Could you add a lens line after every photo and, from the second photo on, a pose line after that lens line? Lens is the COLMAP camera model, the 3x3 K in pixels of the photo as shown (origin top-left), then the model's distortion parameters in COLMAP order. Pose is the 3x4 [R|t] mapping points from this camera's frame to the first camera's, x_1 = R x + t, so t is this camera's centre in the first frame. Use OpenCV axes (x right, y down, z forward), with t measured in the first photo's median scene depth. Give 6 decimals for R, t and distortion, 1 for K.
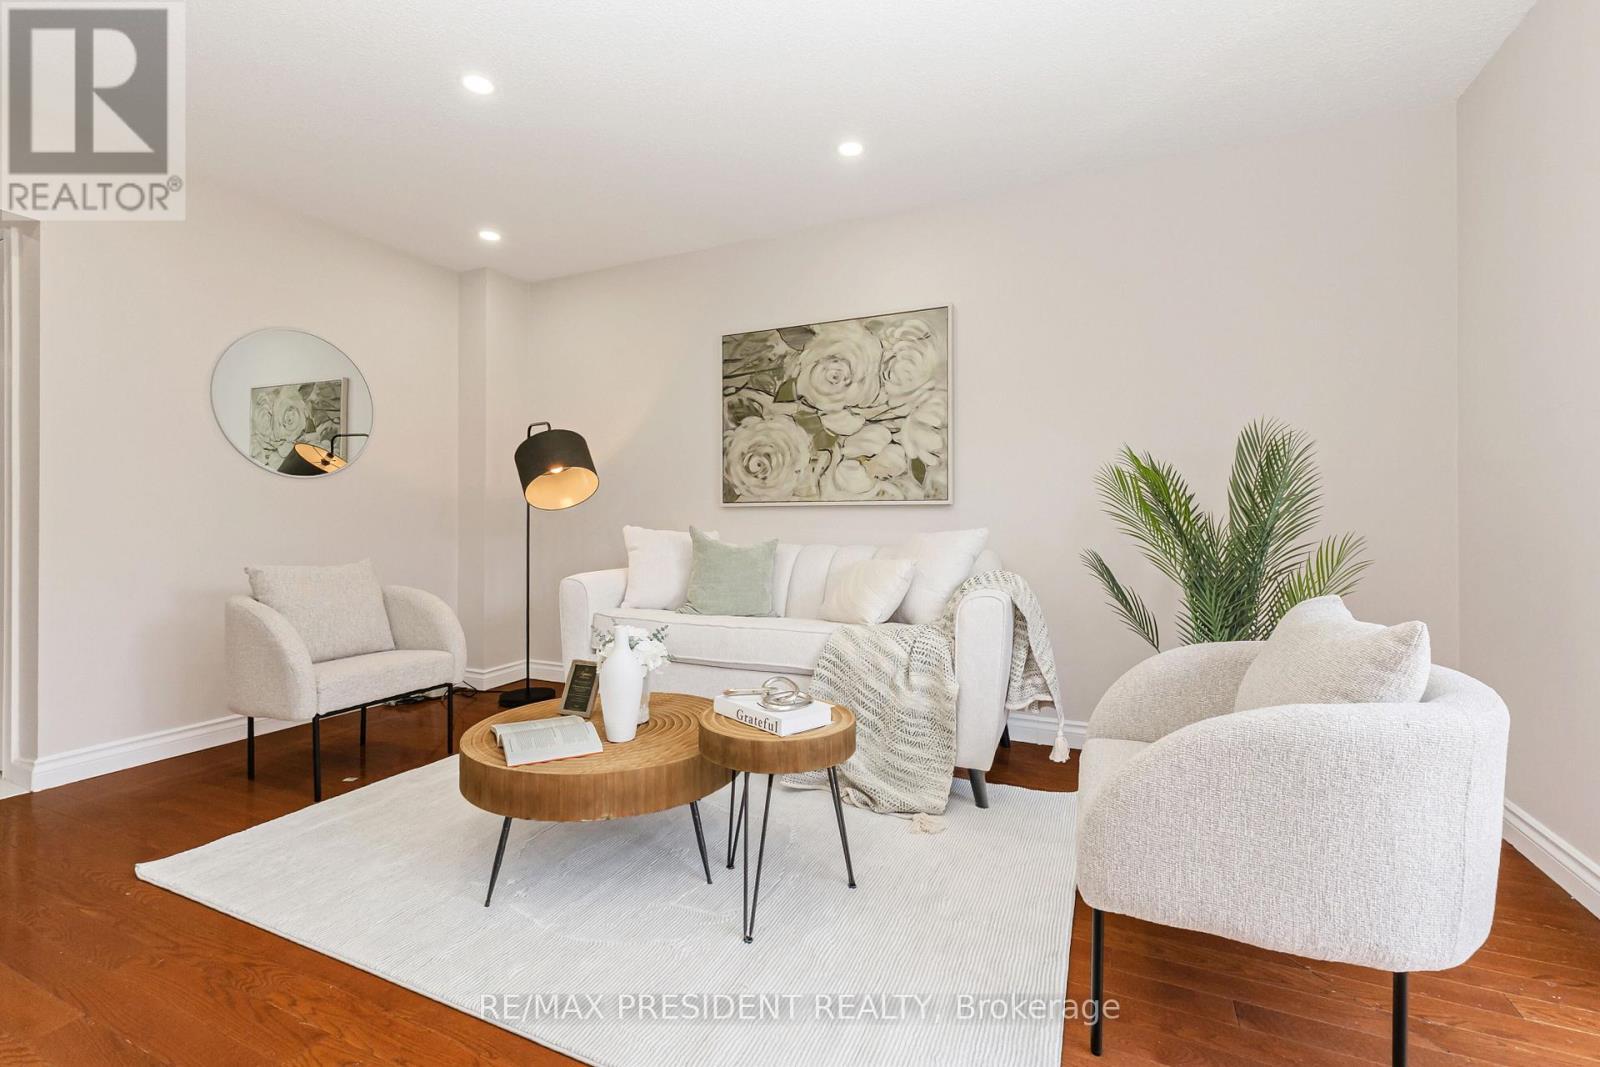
lens RADIAL K [[688.4, 0, 759.4], [0, 688.4, 510.0], [0, 0, 1]] dist [0.008028, -0.000186]
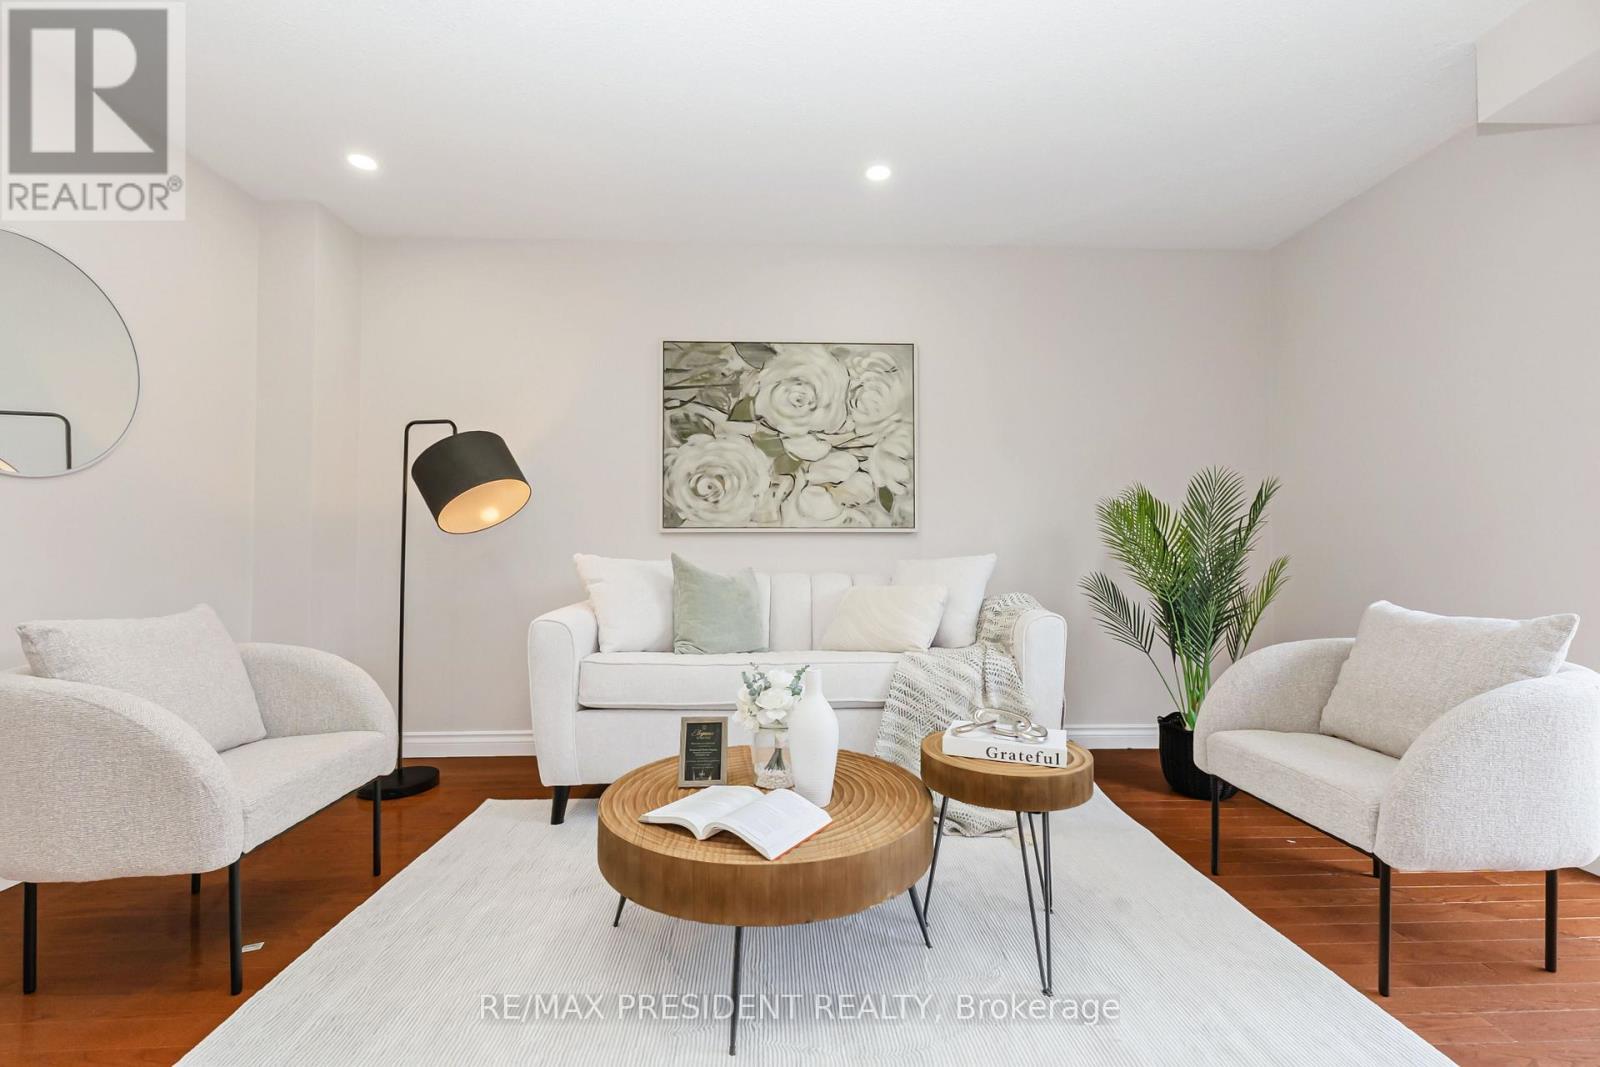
lens RADIAL K [[688.4, 0, 778.3], [0, 688.4, 530.8], [0, 0, 1]] dist [0.008028, -0.000186]
pose [[0.887440, 0.012195, 0.460762, -0.358504], [-0.005289, 0.999854, -0.016276, 0.007241], [-0.460893, 0.012007, 0.887374, 0.152285]]
